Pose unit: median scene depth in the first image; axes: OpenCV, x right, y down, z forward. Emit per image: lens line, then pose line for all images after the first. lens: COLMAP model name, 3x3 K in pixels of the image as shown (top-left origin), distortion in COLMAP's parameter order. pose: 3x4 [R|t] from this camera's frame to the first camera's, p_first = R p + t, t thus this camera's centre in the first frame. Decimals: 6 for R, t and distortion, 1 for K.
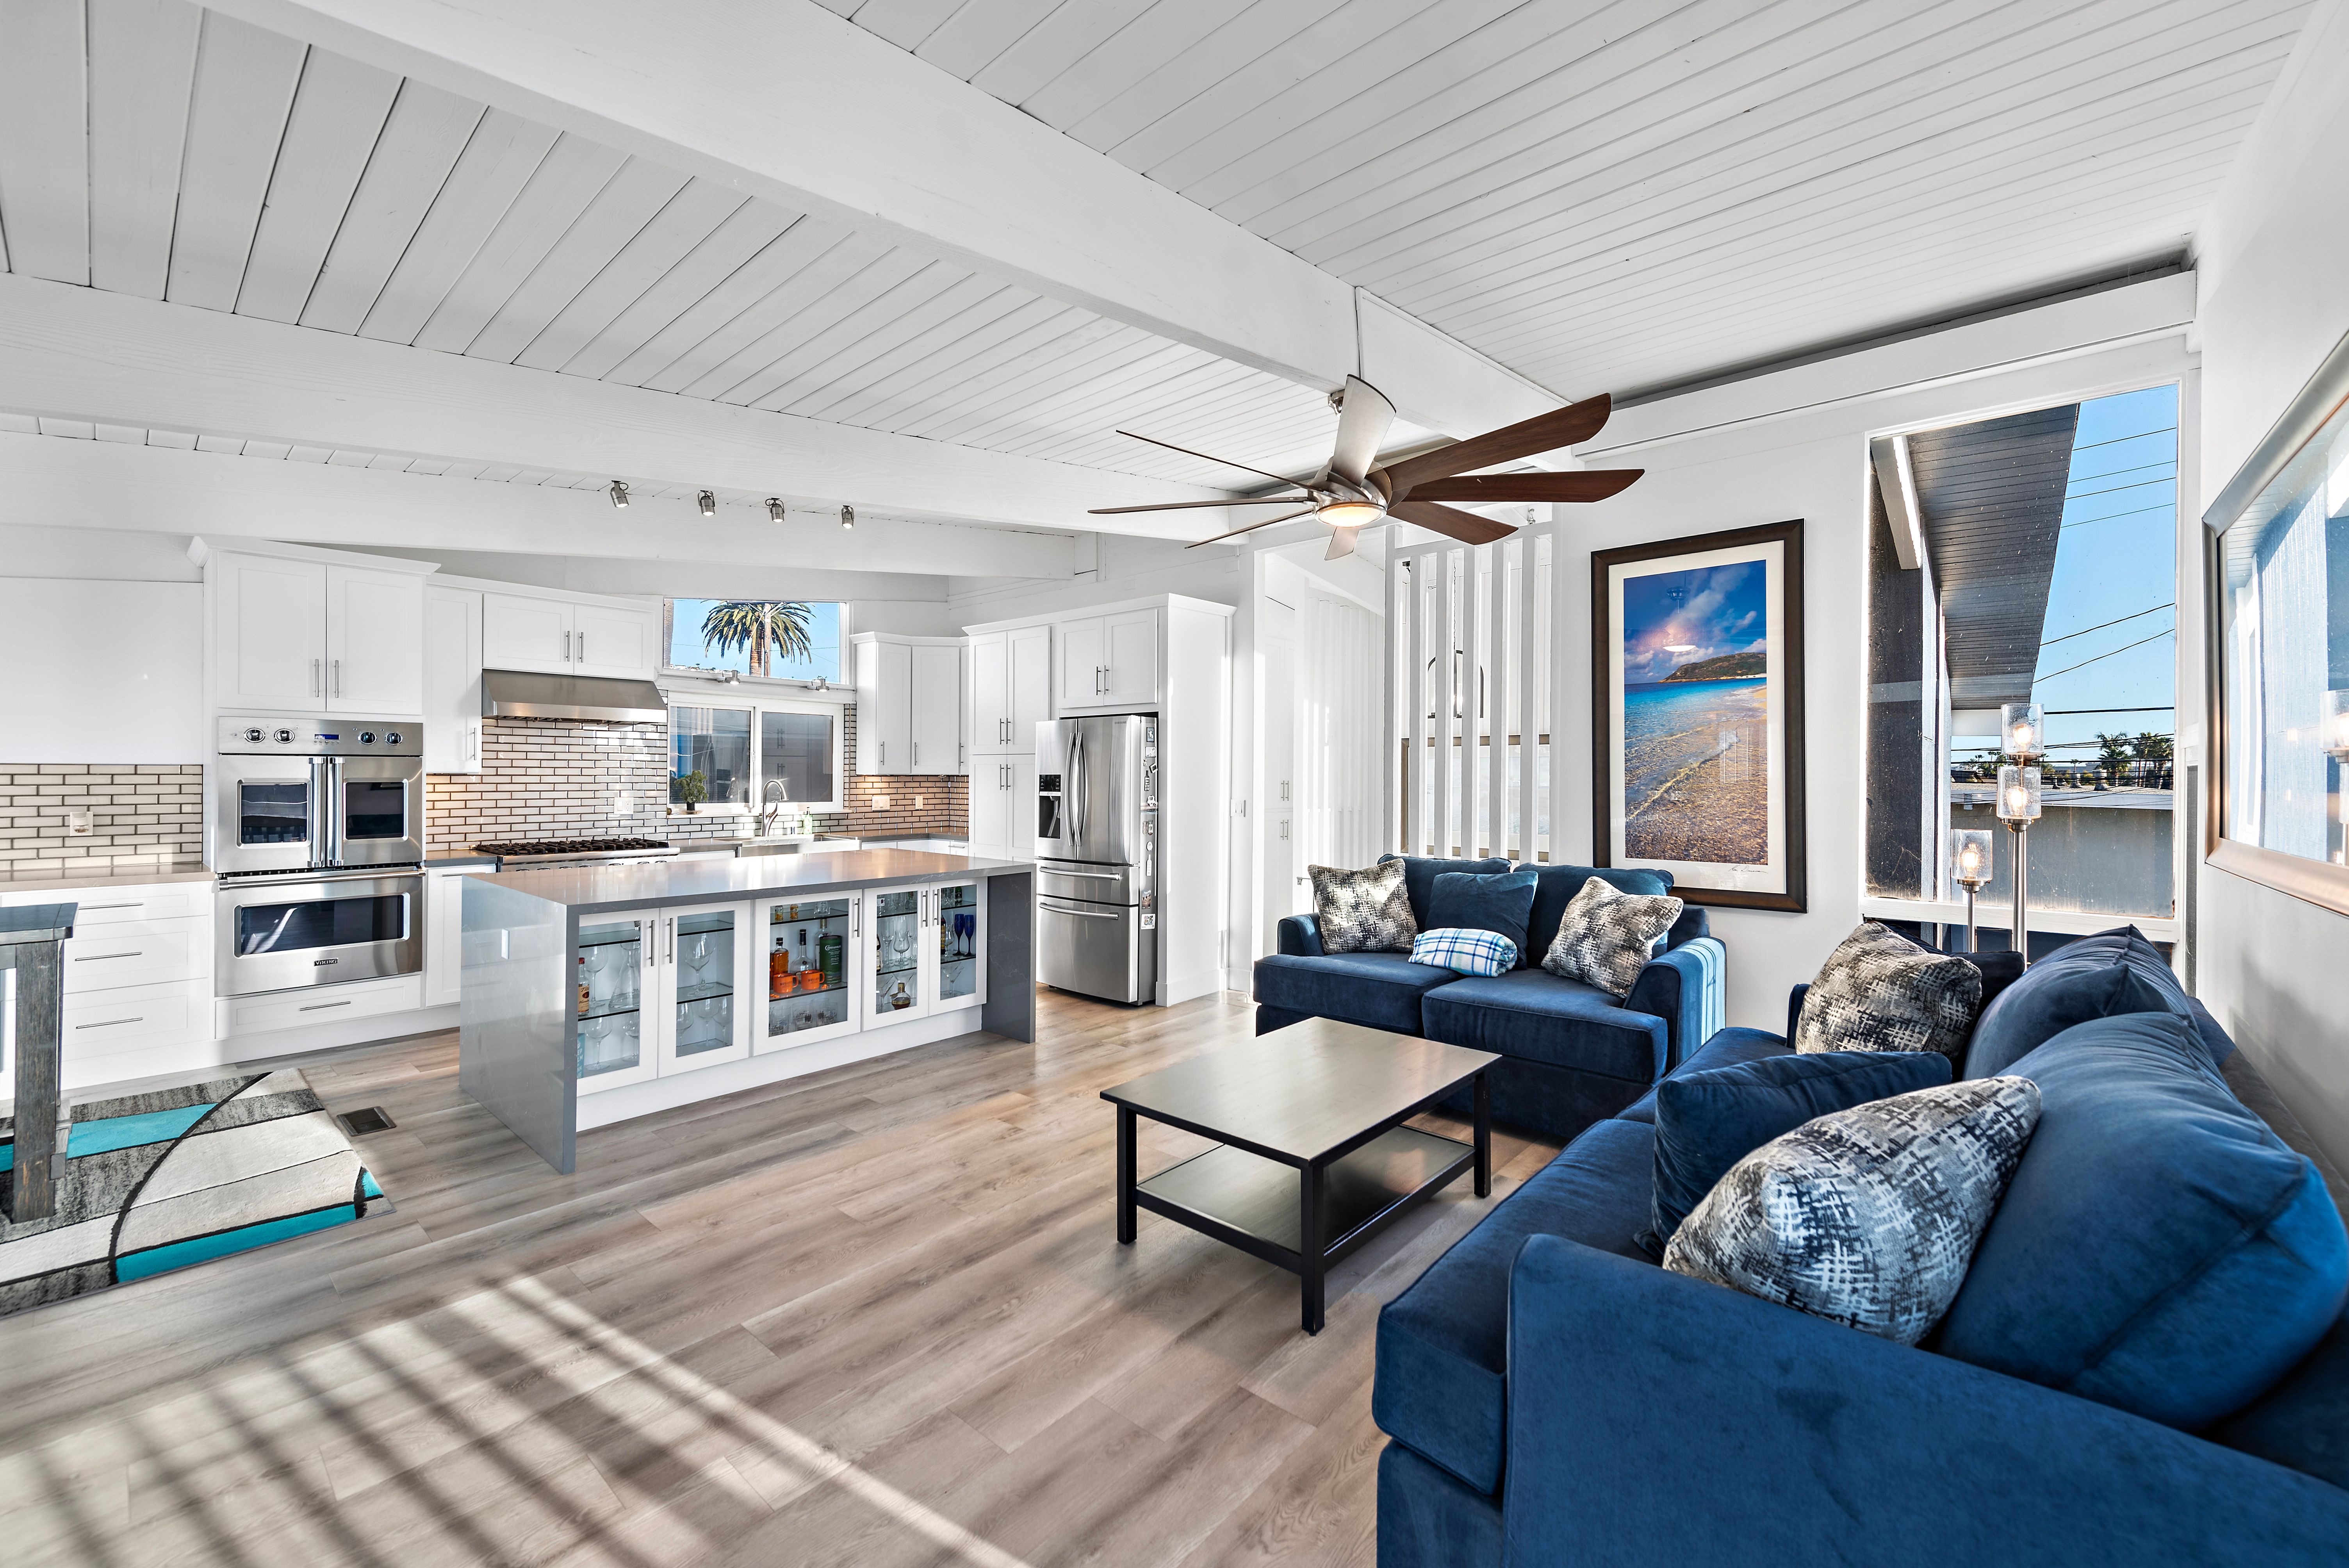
lens RADIAL K [[927.0, 0, 1179.5], [0, 927.0, 771.8], [0, 0, 1]] dist [0.013913, -0.002988]
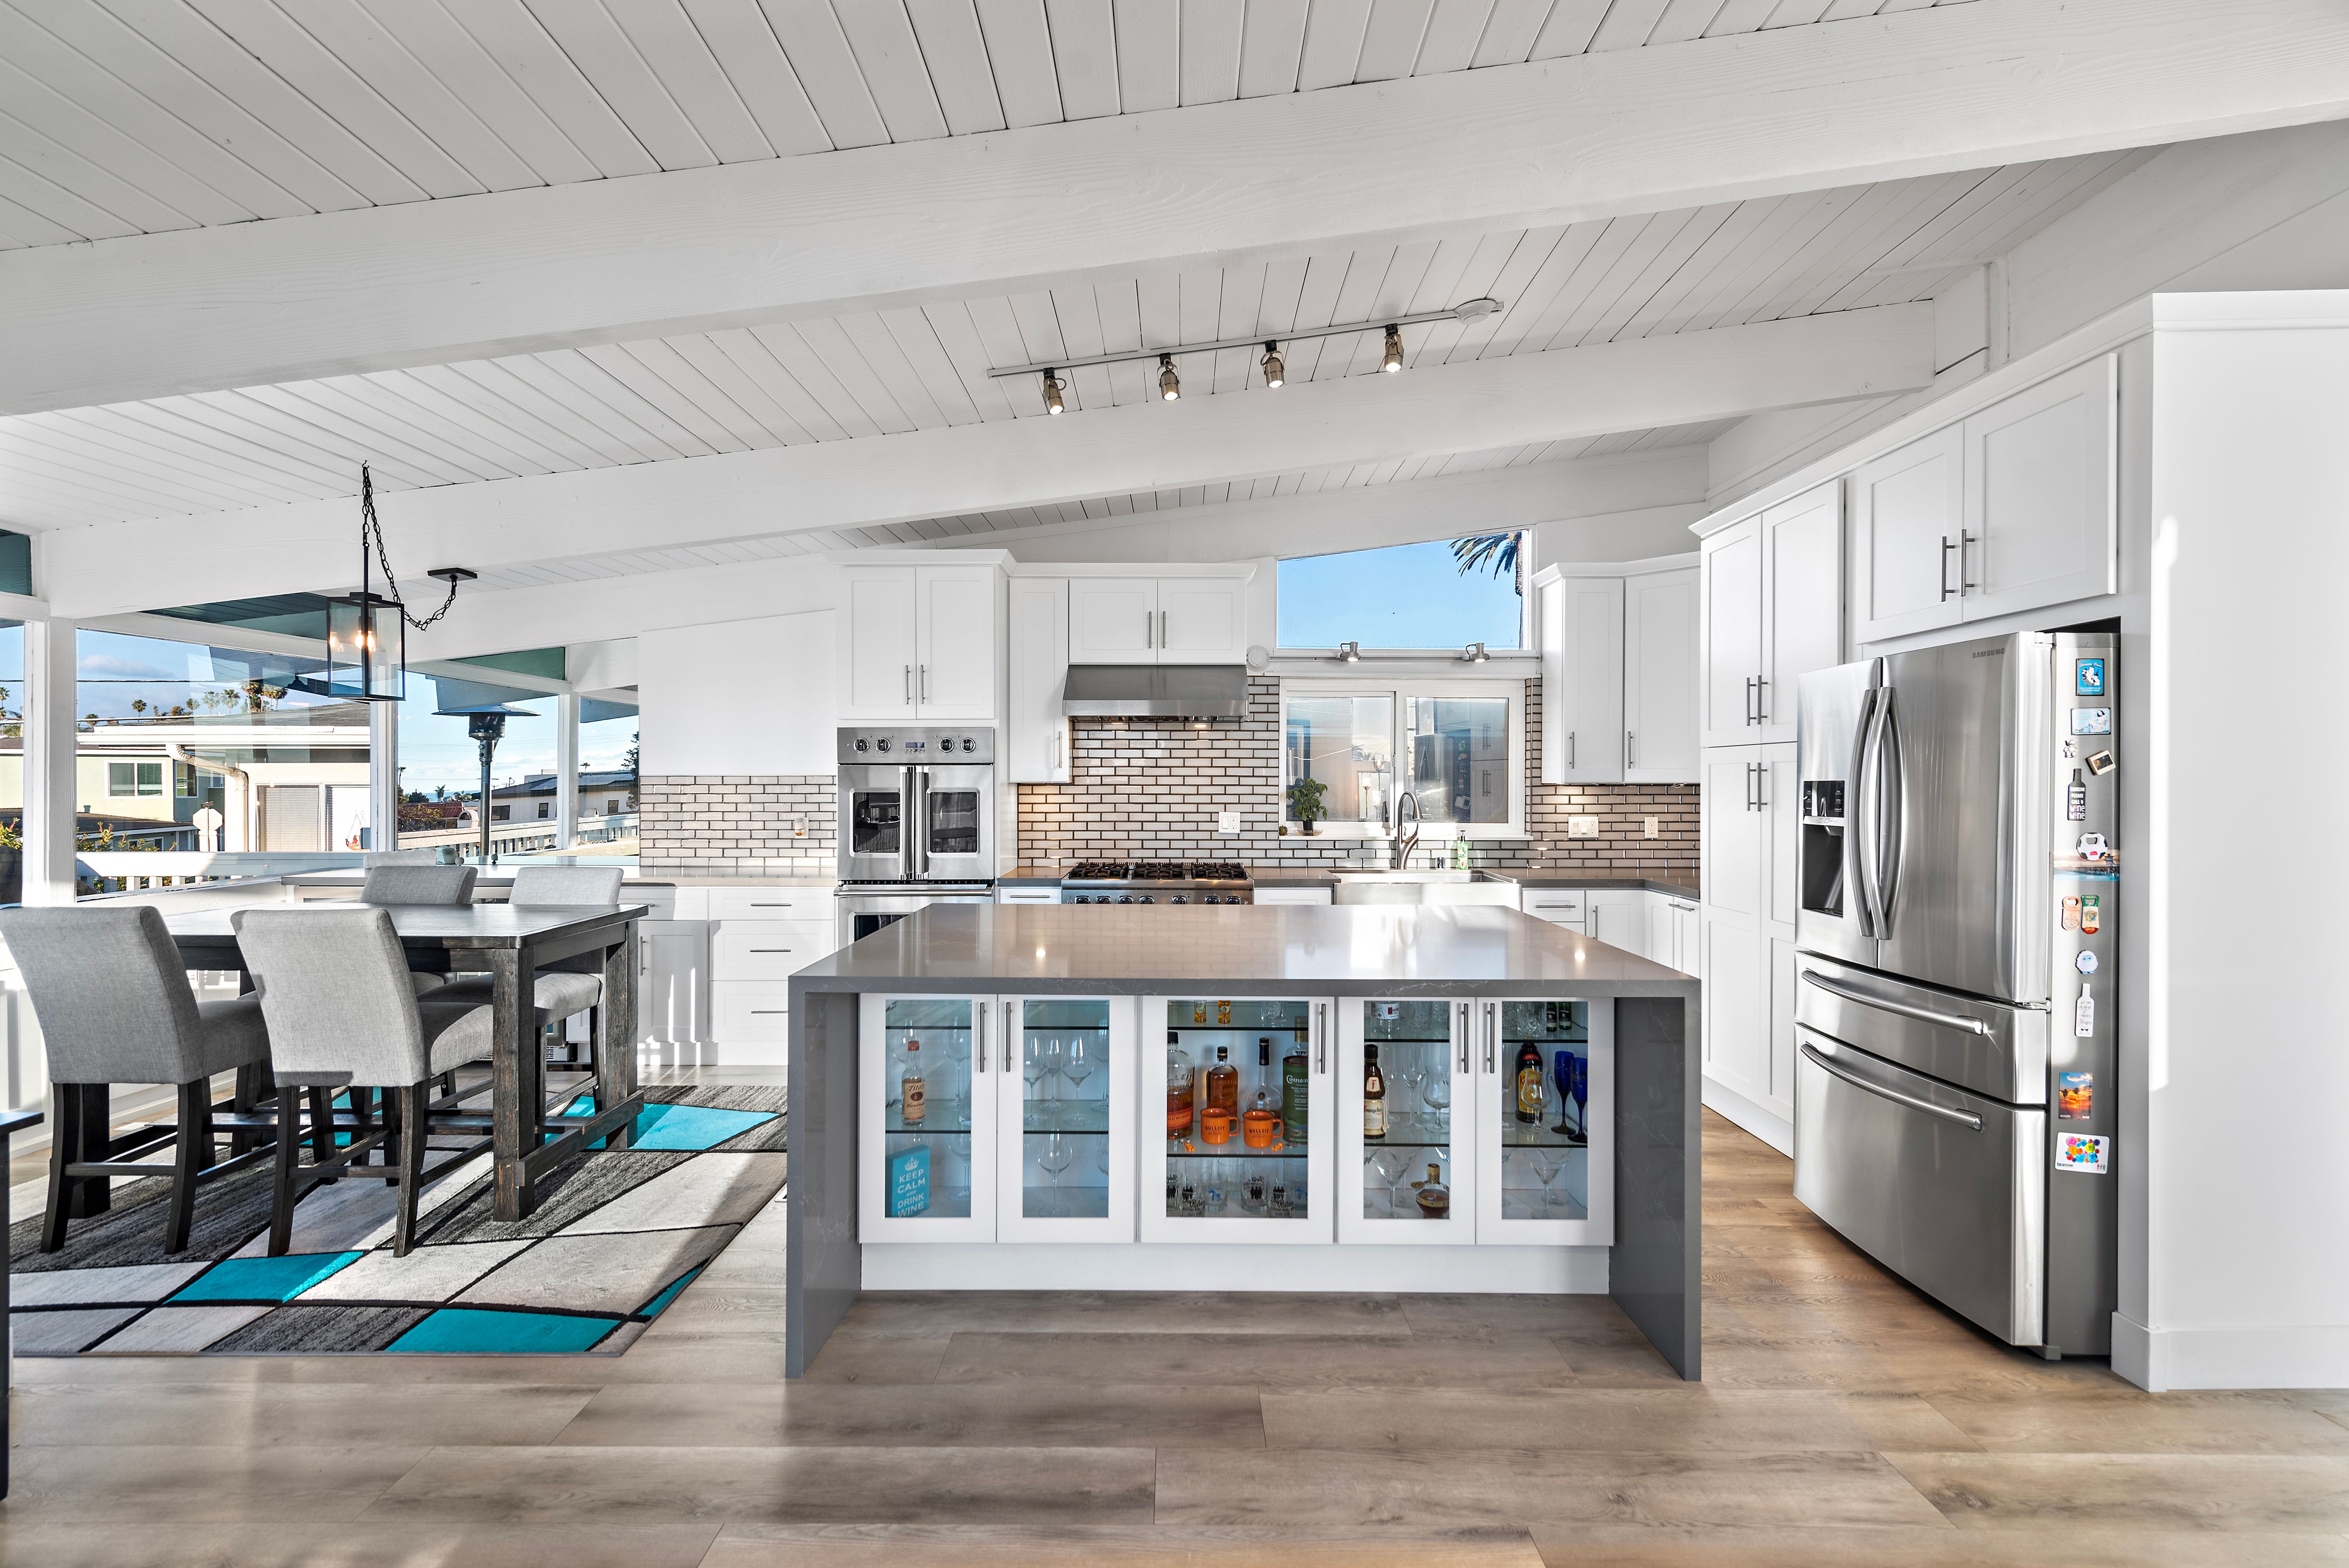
lens RADIAL K [[1014.5, 0, 1167.2], [0, 1014.5, 788.1], [0, 0, 1]] dist [0.011338, -0.001848]
pose [[0.651091, -0.000229, -0.759000, 0.052289], [0.003573, 0.999990, 0.002764, 0.005217], [0.758992, -0.004511, 0.651085, 0.511939]]
